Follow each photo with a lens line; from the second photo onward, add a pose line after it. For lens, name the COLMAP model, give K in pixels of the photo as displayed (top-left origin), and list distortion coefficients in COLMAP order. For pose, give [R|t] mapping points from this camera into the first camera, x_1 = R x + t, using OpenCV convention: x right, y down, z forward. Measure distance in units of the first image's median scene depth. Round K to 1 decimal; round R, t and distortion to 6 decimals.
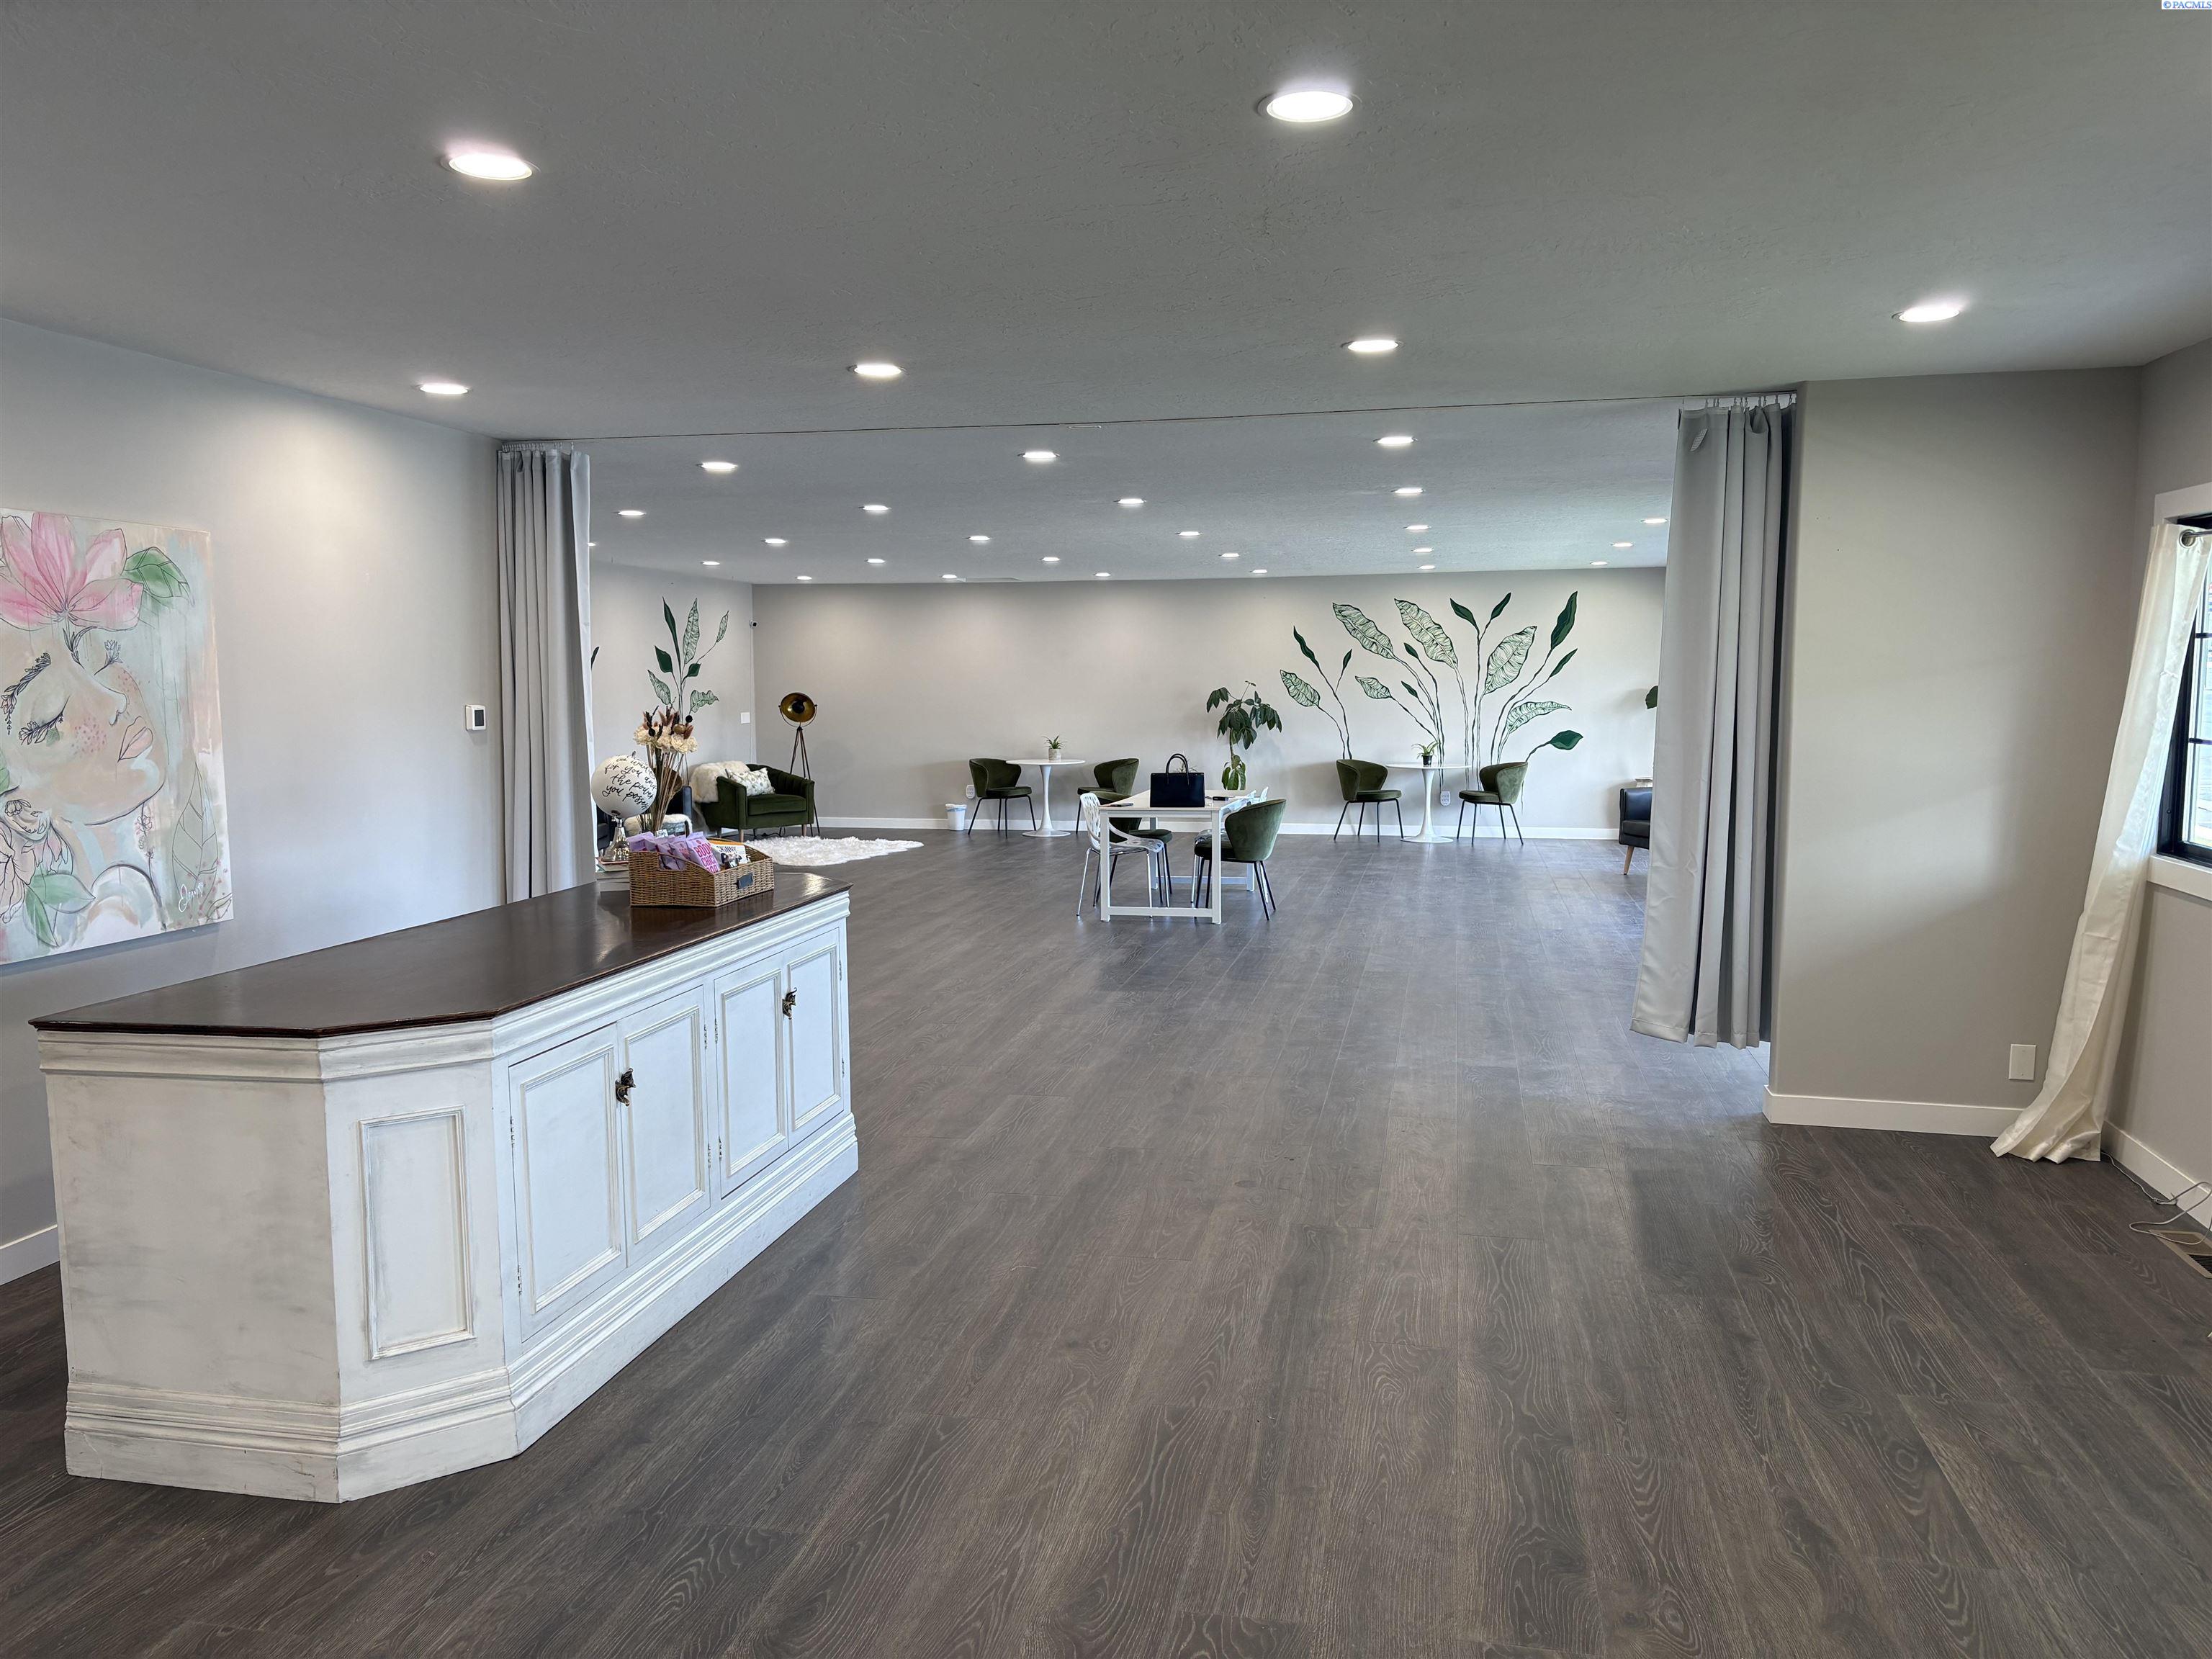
lens RADIAL K [[1658.5, 0, 1113.0], [0, 1658.5, 838.3], [0, 0, 1]] dist [0.062475, -0.062086]
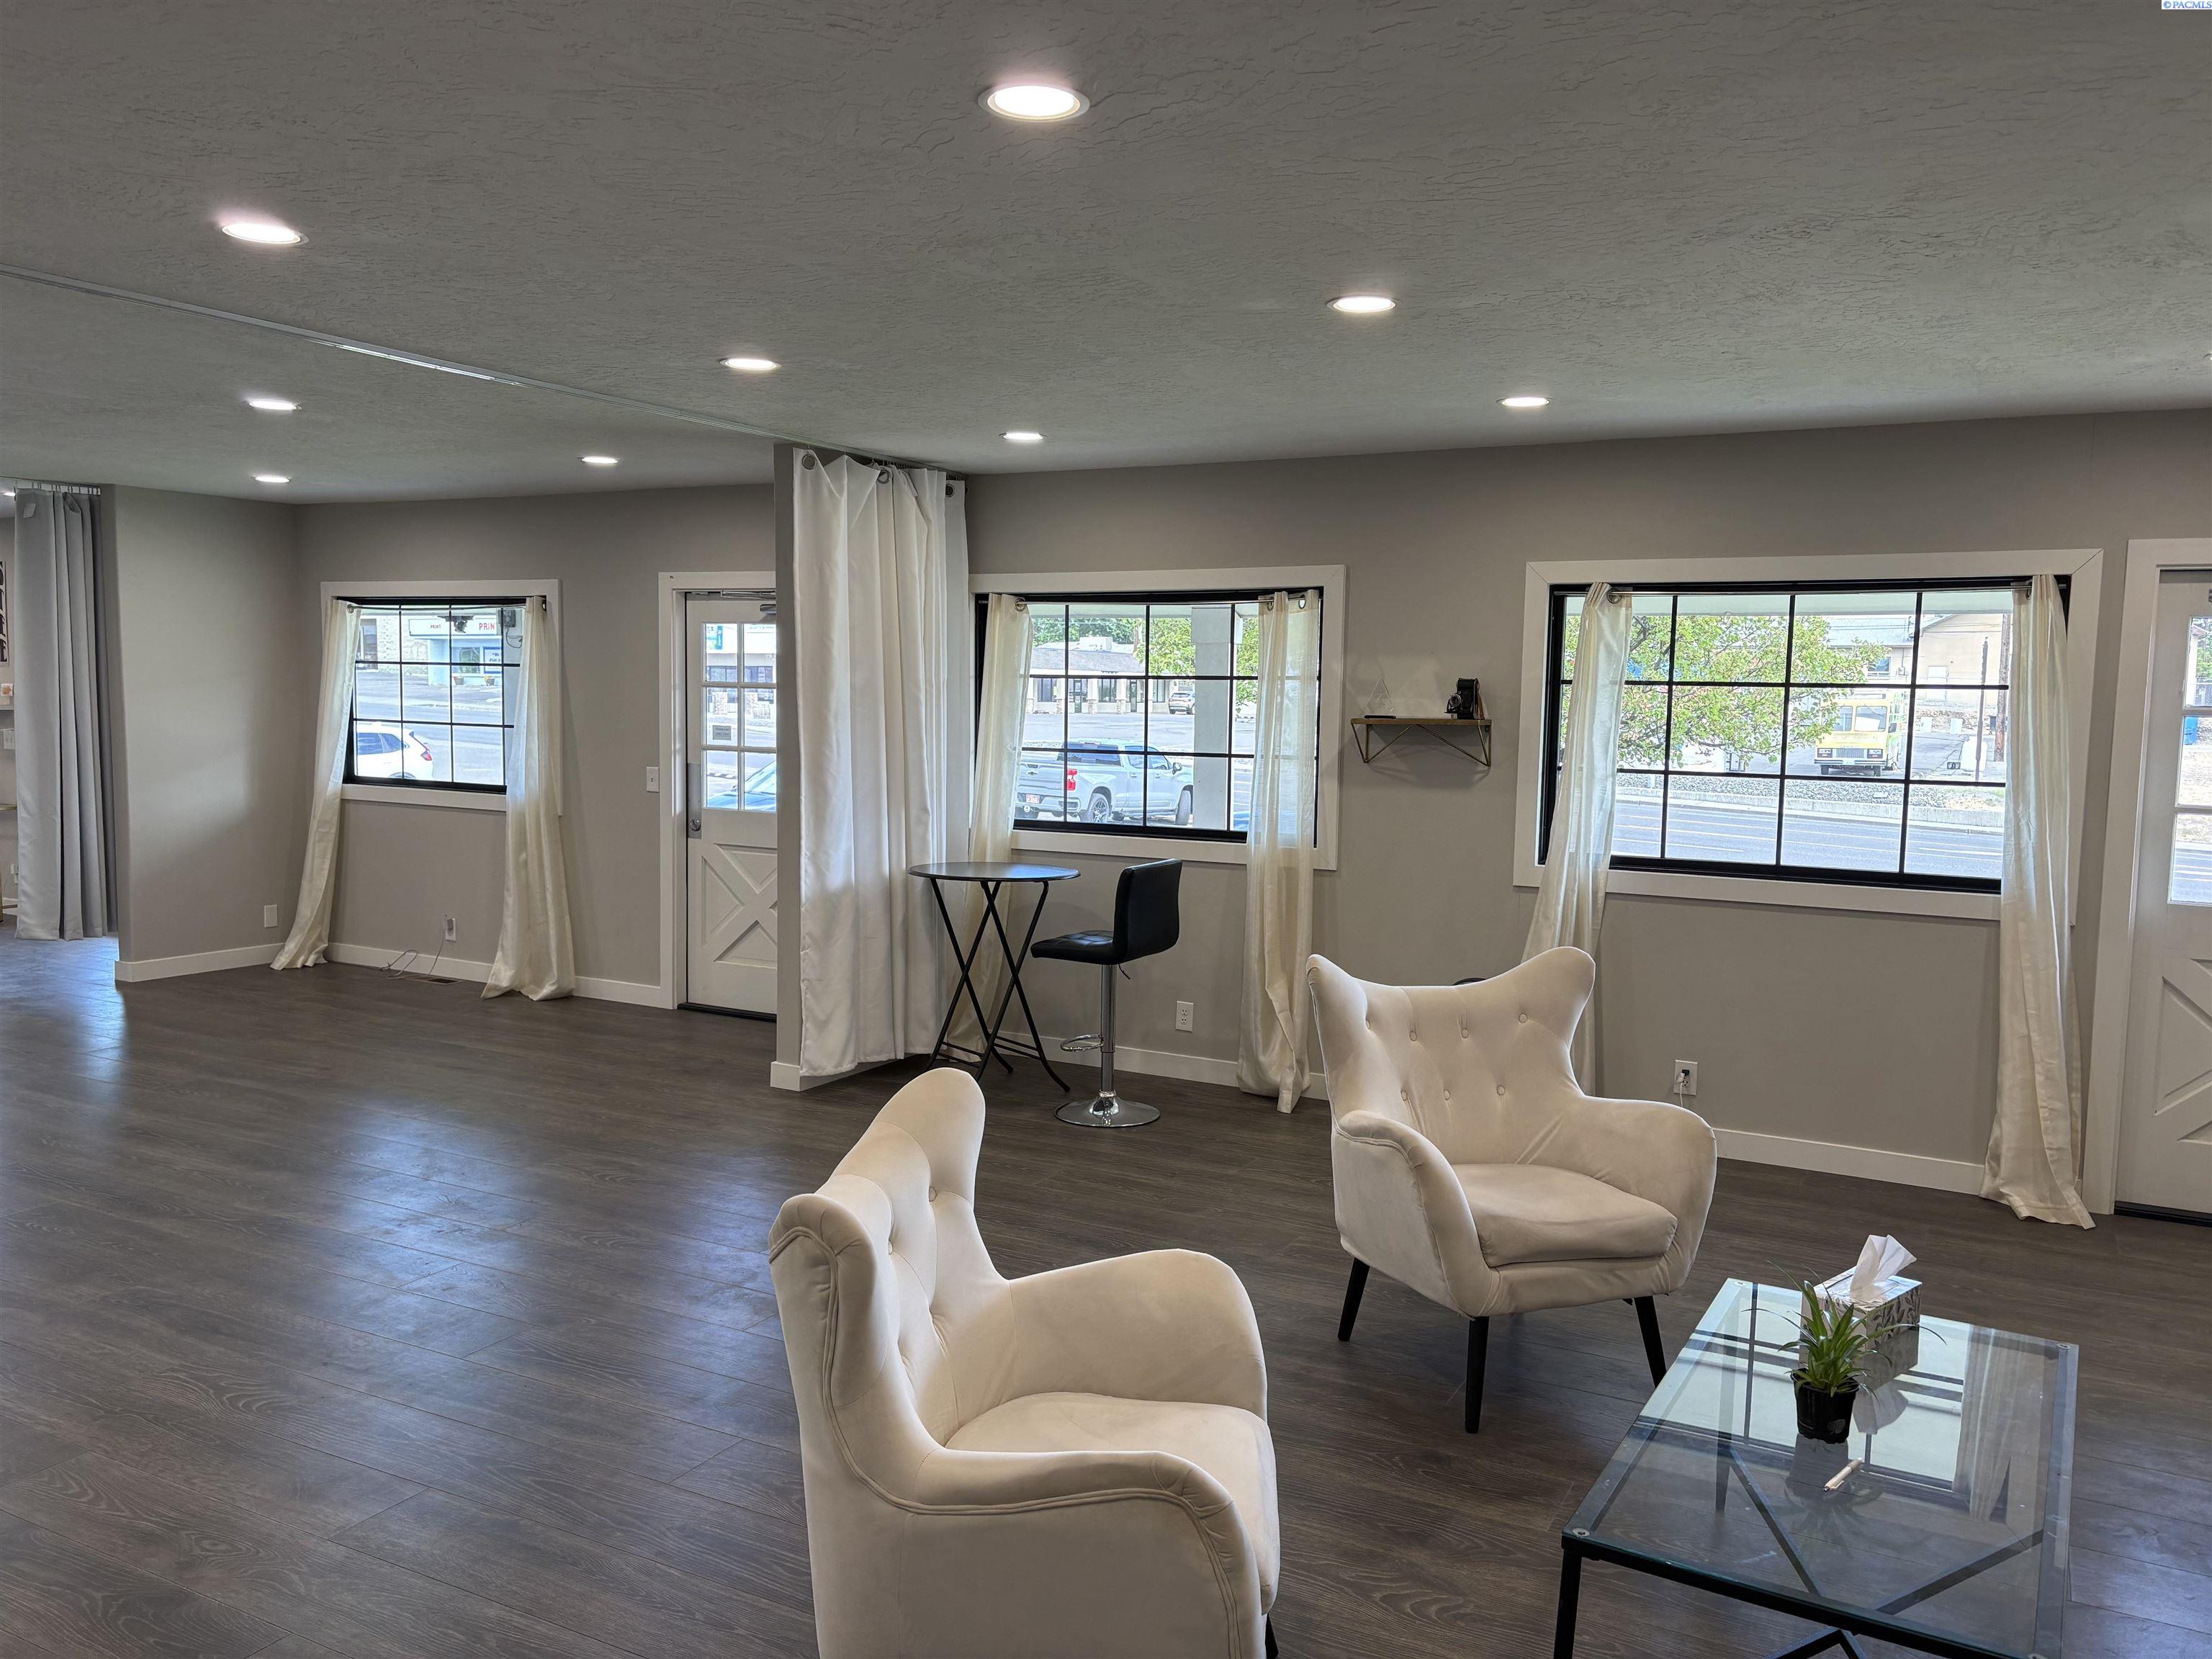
lens RADIAL K [[1658.5, 0, 1113.0], [0, 1658.5, 838.3], [0, 0, 1]] dist [0.062475, -0.062086]
pose [[0.272688, -0.075413, 0.959142, -0.899105], [0.076942, 0.995440, 0.056392, 0.030297], [-0.959021, 0.058421, 0.277247, -0.284928]]
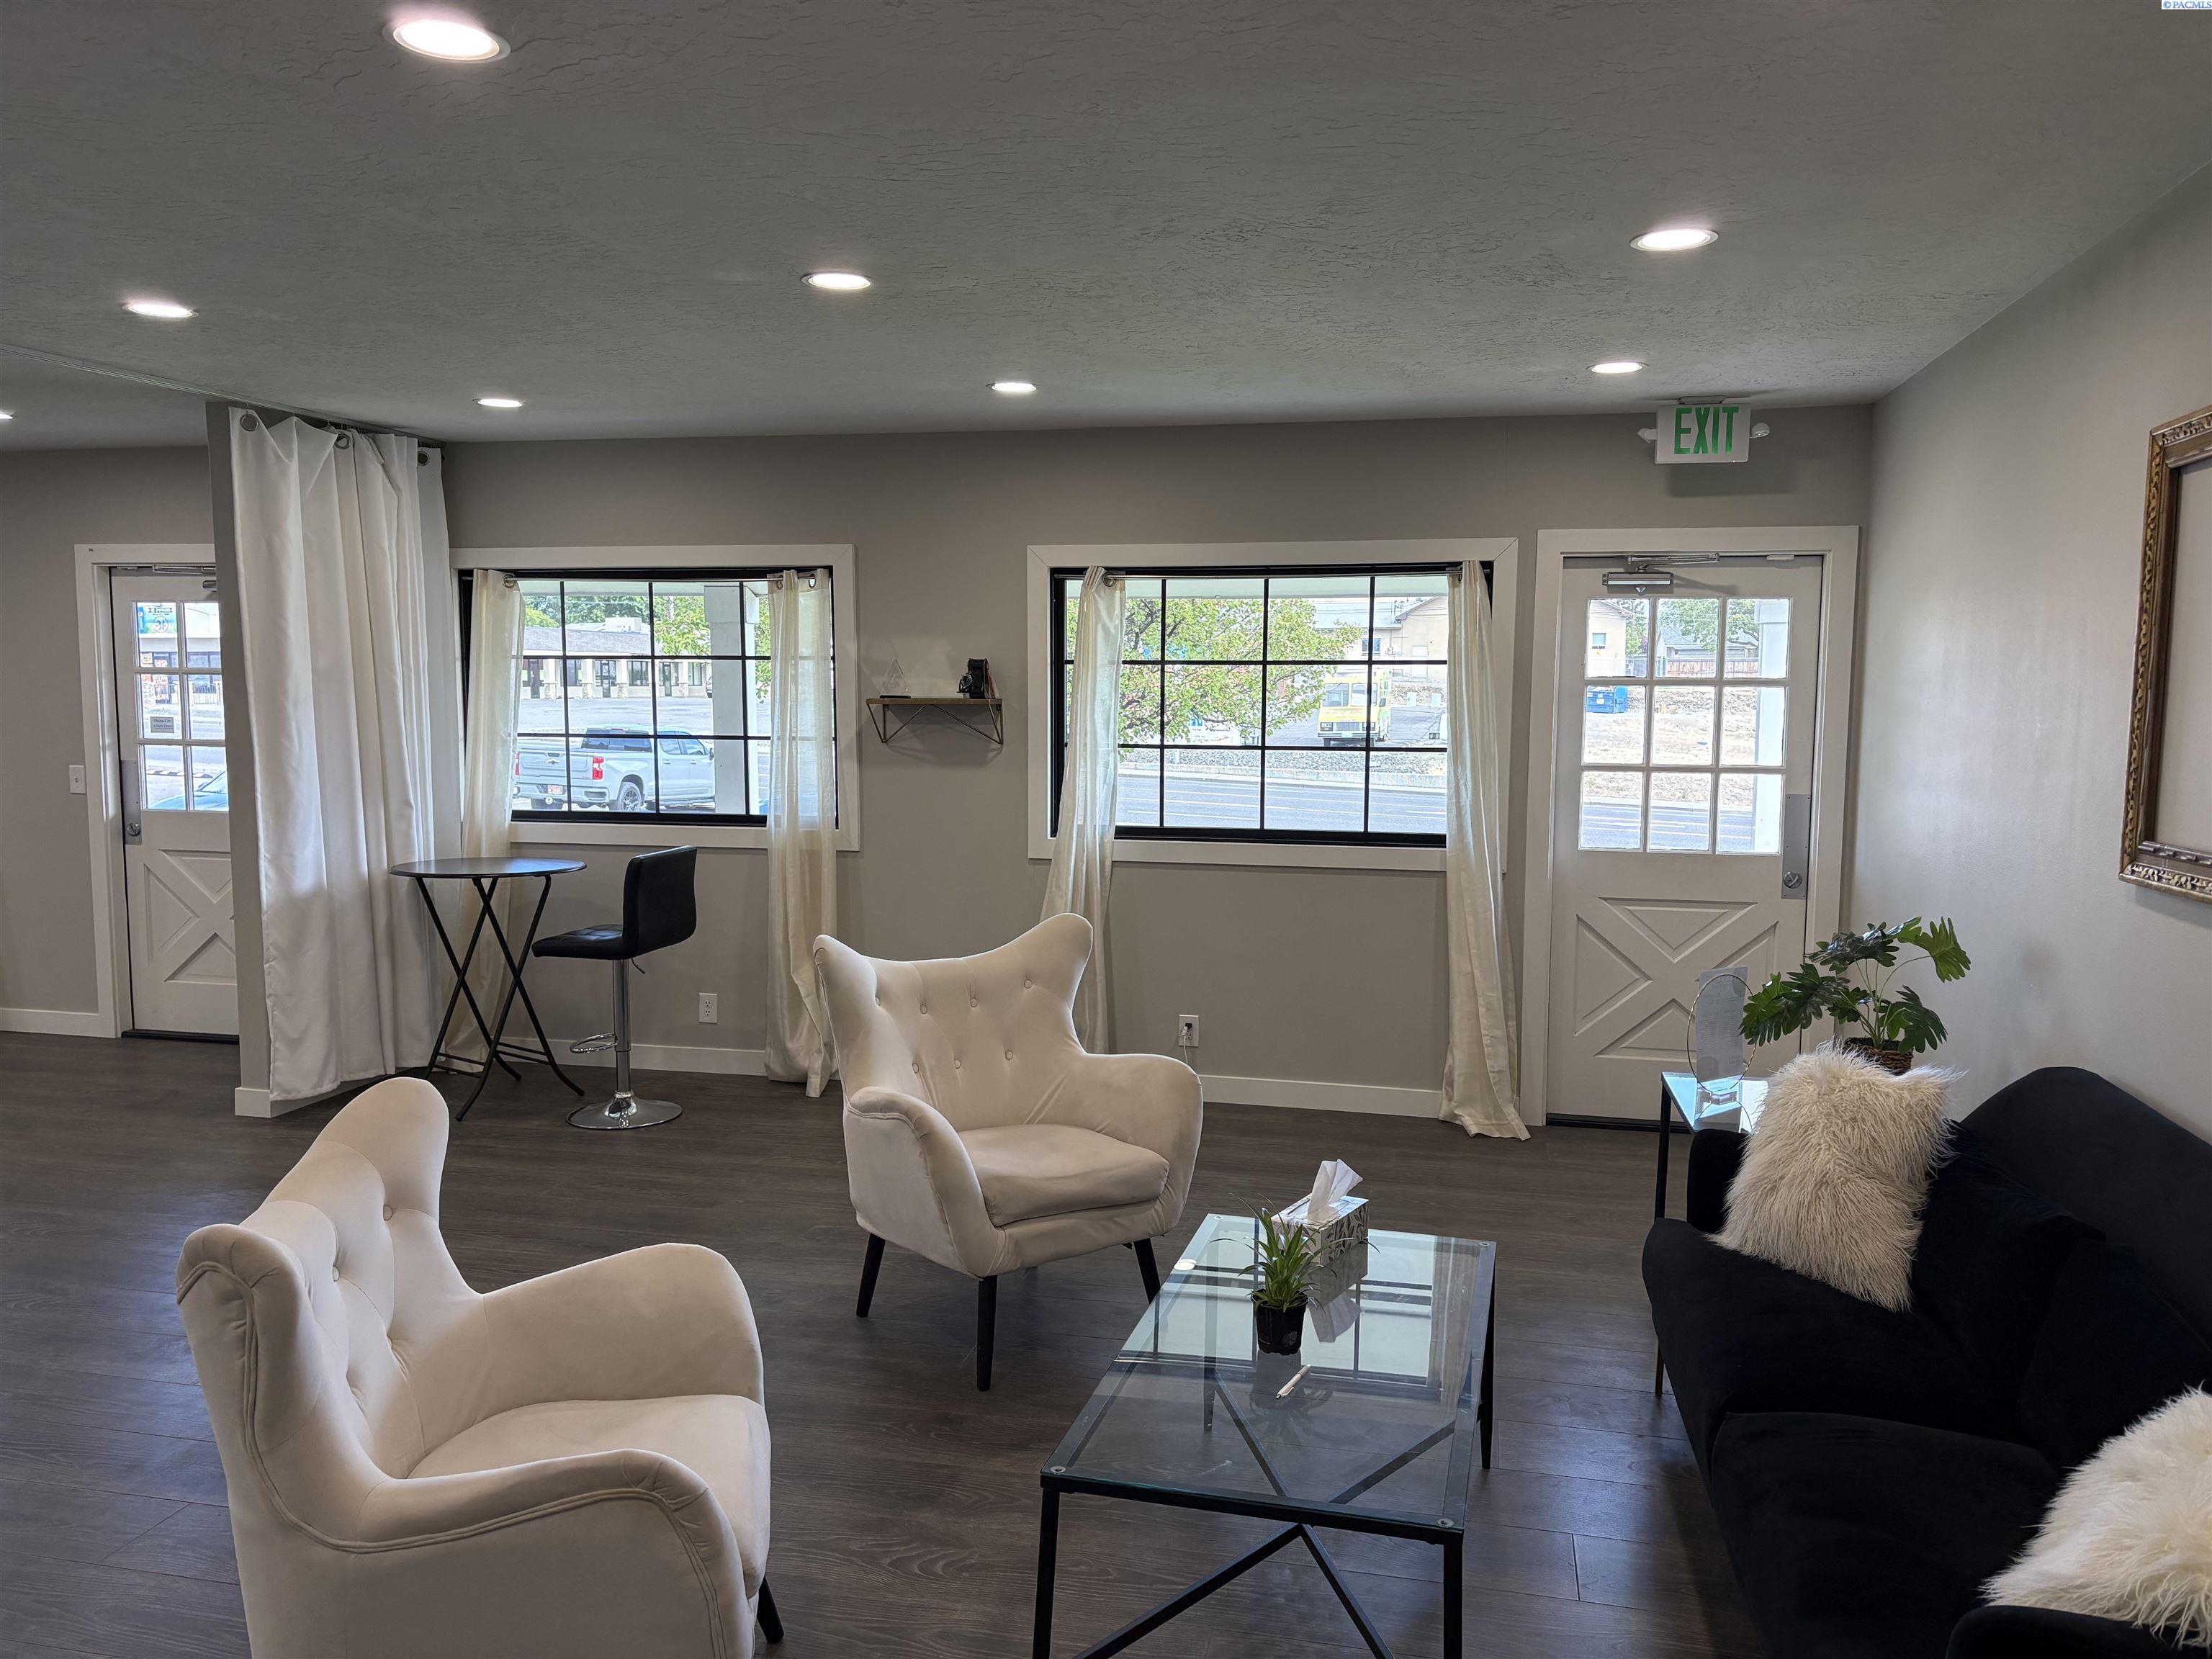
lens RADIAL K [[1655.8, 0, 1108.1], [0, 1655.8, 840.5], [0, 0, 1]] dist [0.068931, -0.073311]
pose [[0.004395, -0.091986, 0.995751, -0.897395], [0.094153, 0.991375, 0.091166, 0.037241], [-0.995548, 0.093352, 0.013018, -0.321523]]
